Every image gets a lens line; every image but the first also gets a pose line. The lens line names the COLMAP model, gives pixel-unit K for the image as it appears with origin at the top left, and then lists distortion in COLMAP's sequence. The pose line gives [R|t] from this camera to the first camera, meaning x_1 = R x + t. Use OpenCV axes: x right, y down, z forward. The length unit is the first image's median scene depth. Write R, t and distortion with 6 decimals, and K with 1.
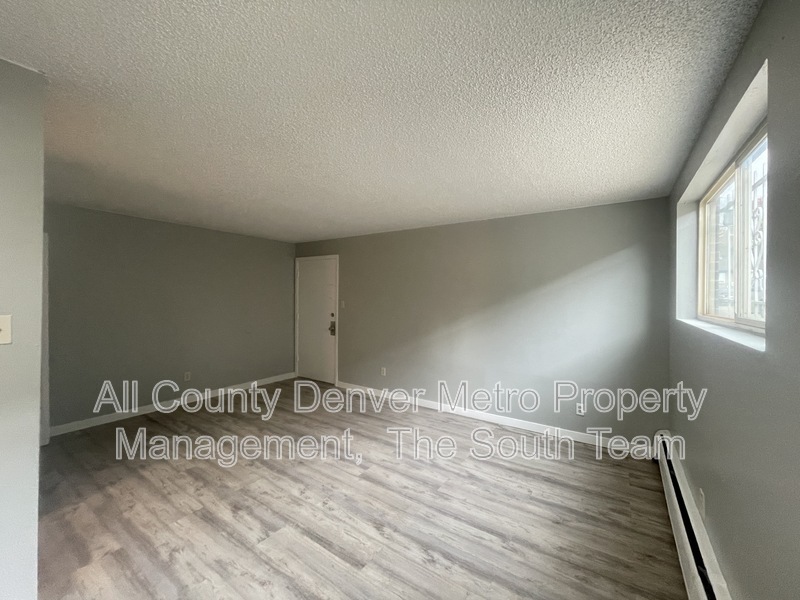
lens RADIAL K [[323.4, 0, 398.8], [0, 323.4, 297.0], [0, 0, 1]] dist [-0.003407, -0.000392]
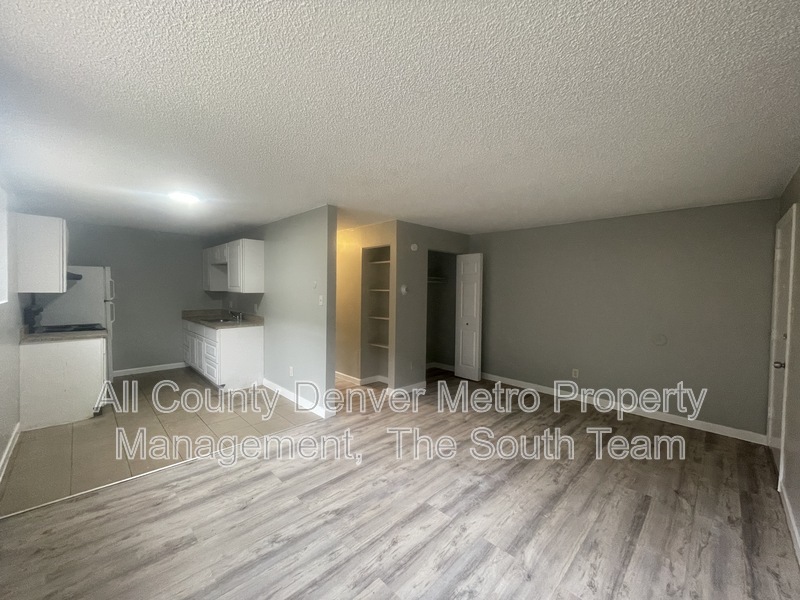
lens RADIAL K [[323.4, 0, 397.6], [0, 323.4, 298.4], [0, 0, 1]] dist [-0.003407, -0.000392]
pose [[-0.192632, 0.020546, -0.981056, 0.910234], [-0.021360, 0.999456, 0.025125, 0.001911], [0.981039, 0.025795, -0.192088, 1.387758]]
